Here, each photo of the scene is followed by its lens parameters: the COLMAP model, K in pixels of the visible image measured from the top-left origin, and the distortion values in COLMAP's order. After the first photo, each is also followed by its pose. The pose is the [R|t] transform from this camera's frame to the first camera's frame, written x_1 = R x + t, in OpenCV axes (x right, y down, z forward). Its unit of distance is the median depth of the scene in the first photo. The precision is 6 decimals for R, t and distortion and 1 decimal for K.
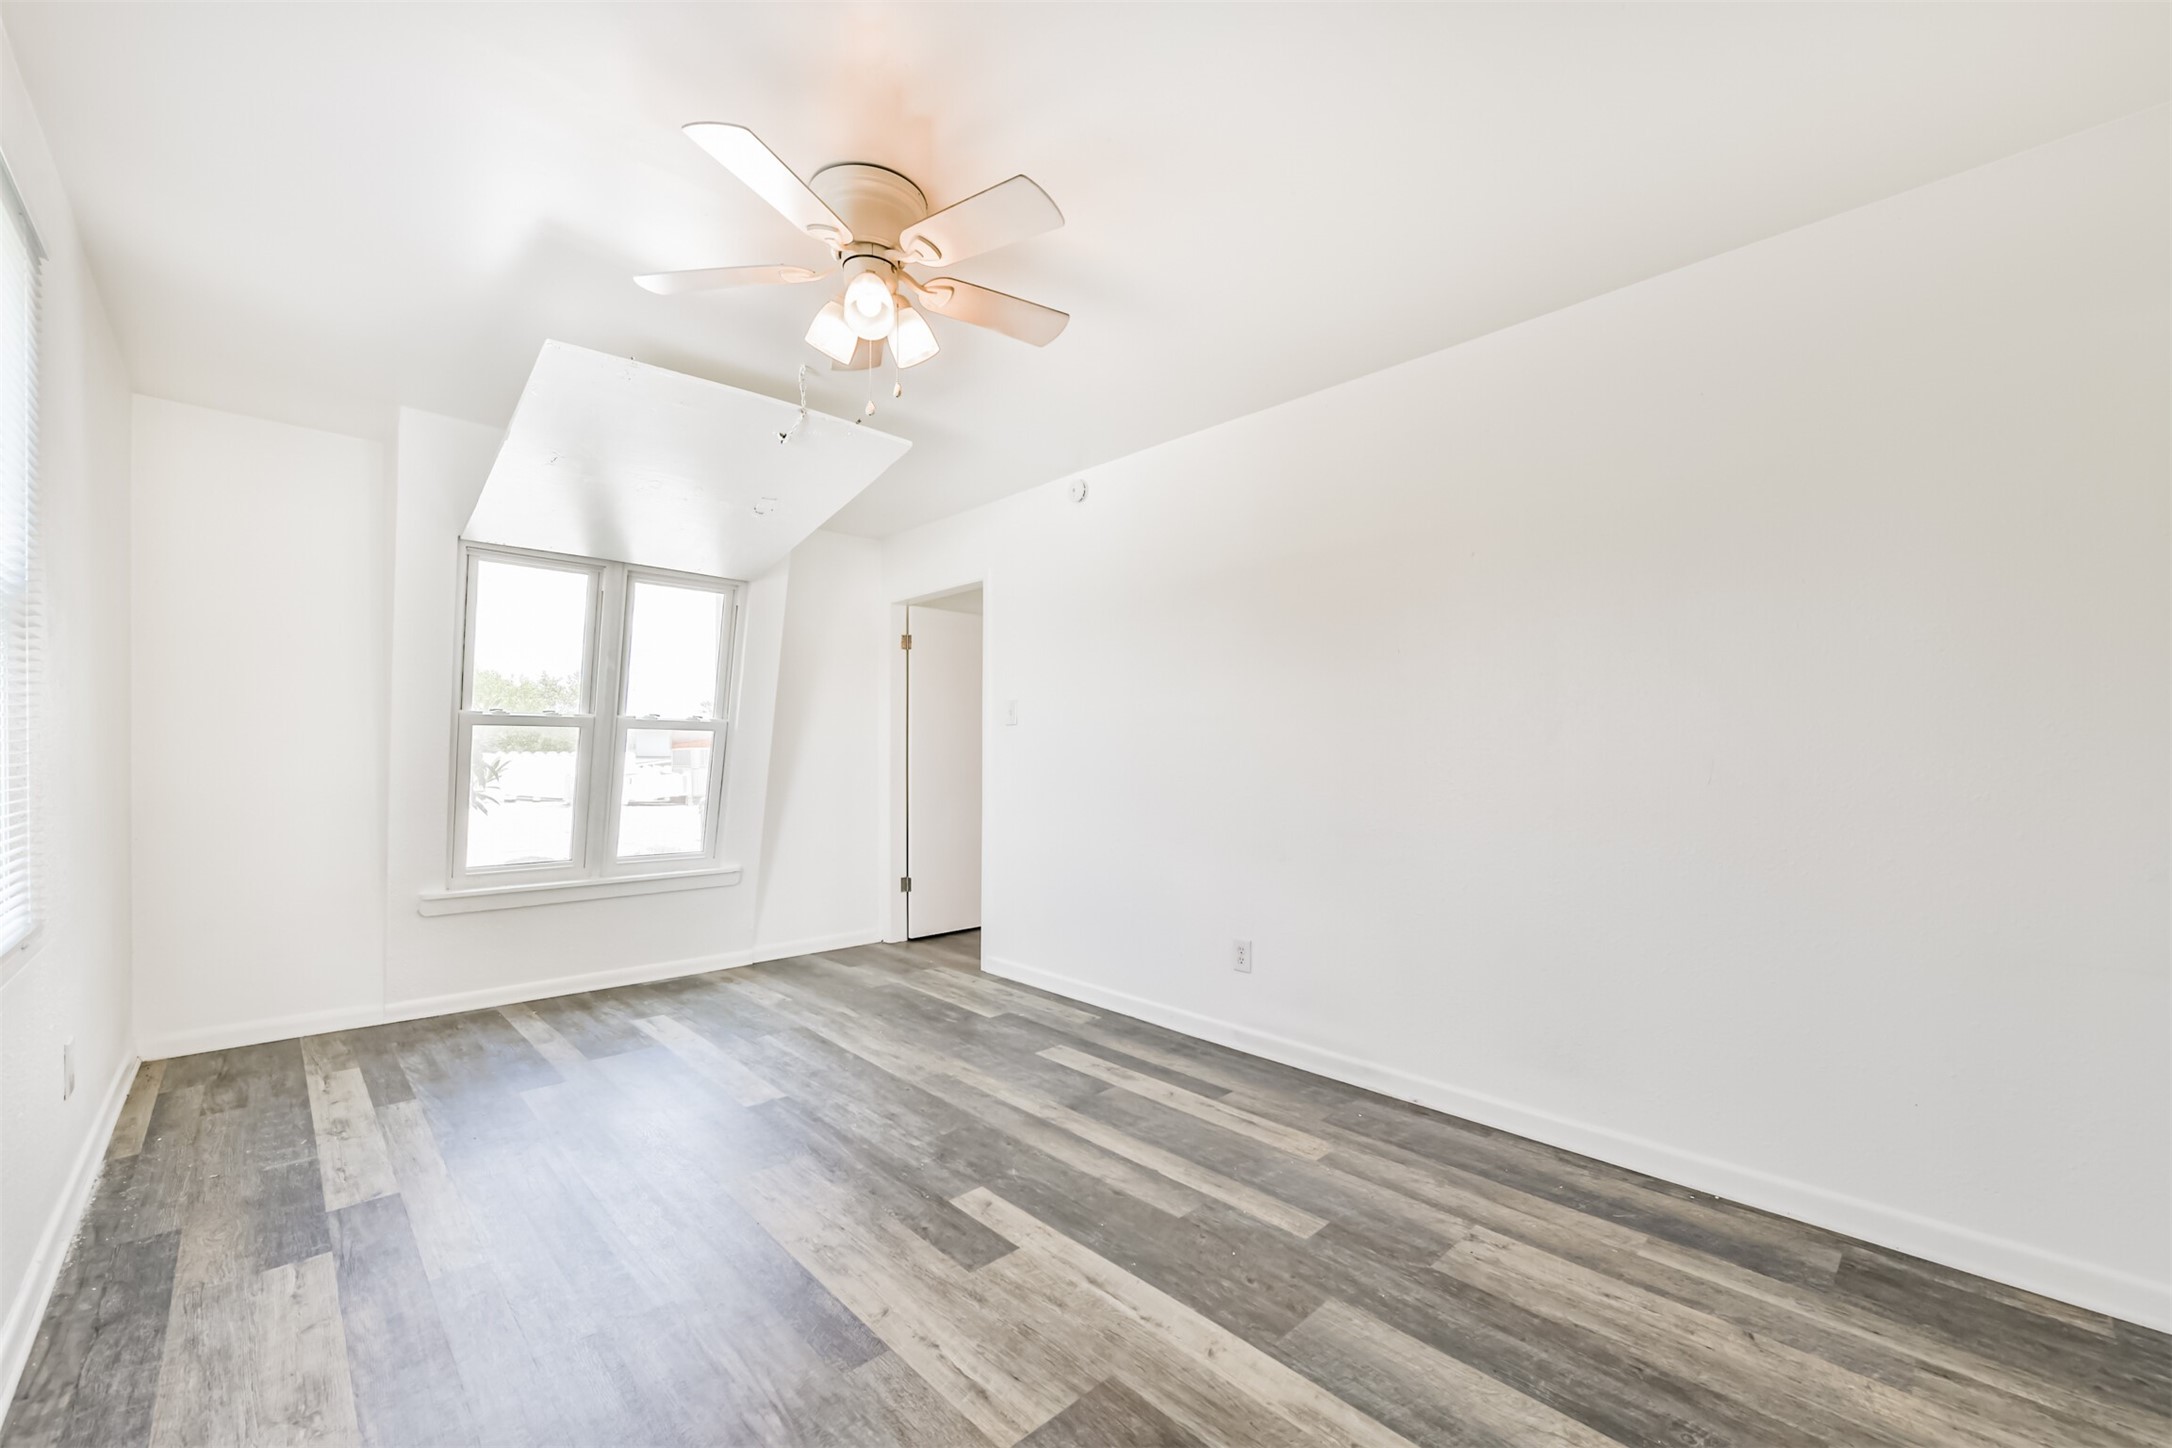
lens RADIAL K [[856.7, 0, 1088.7], [0, 856.7, 735.1], [0, 0, 1]] dist [0.003048, -0.000028]
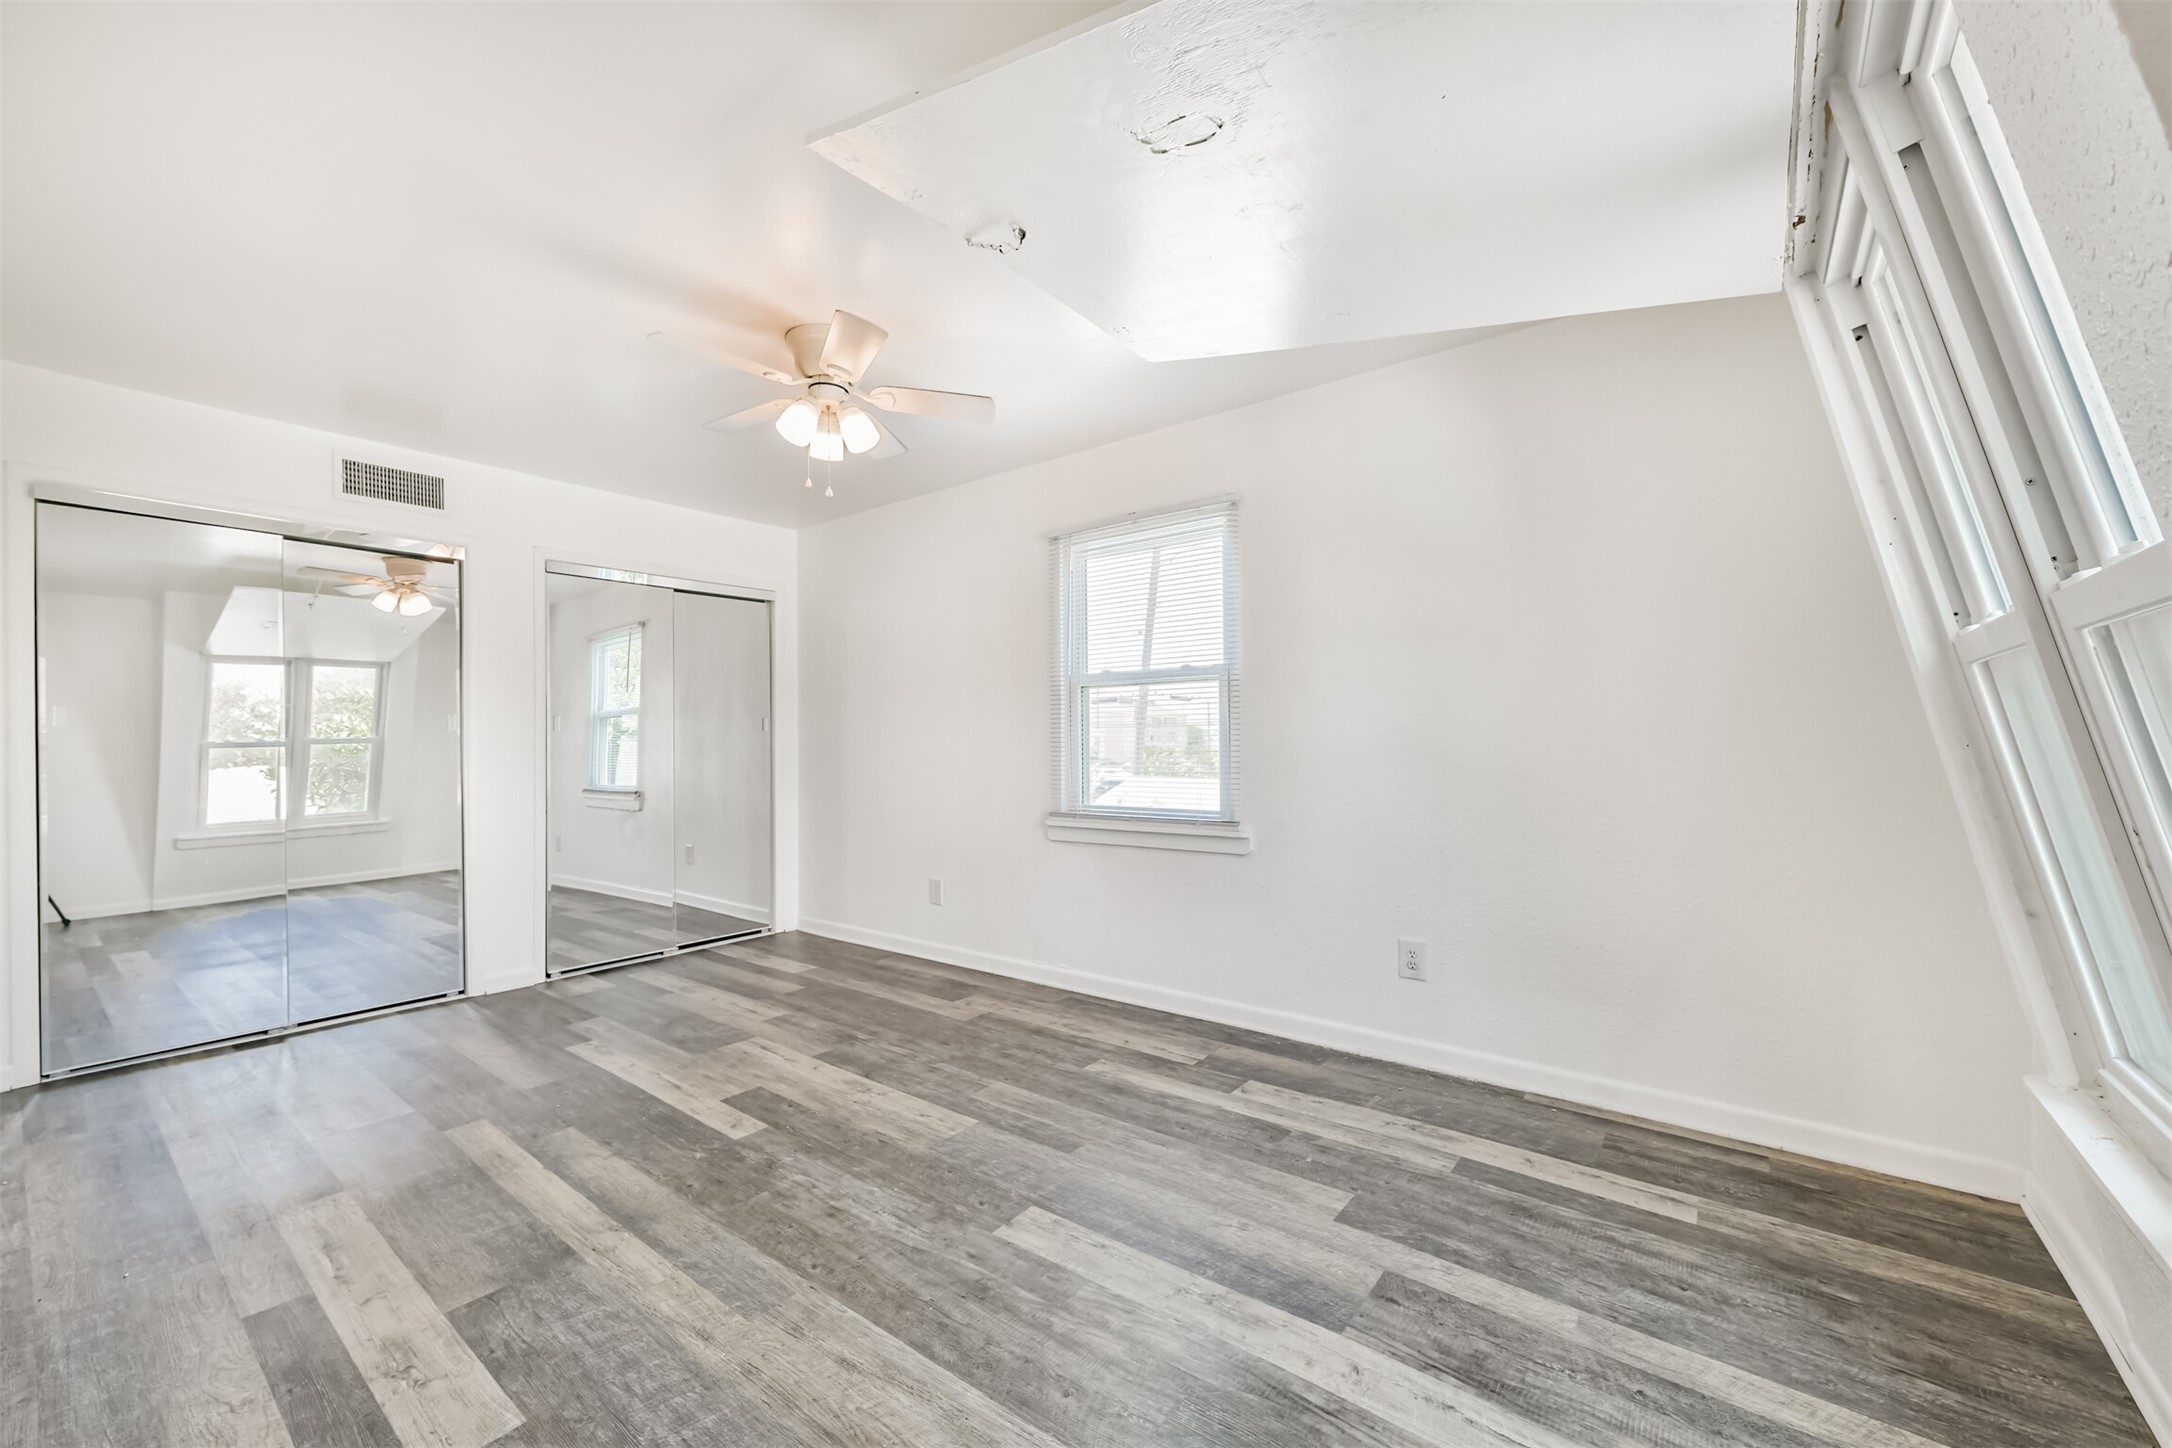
lens RADIAL K [[856.7, 0, 1088.7], [0, 856.7, 735.1], [0, 0, 1]] dist [0.003048, -0.000028]
pose [[-0.990655, 0.005085, -0.136300, -0.388627], [0.008669, 0.999632, -0.025712, 0.040743], [0.136119, -0.026654, -0.990334, 1.977334]]
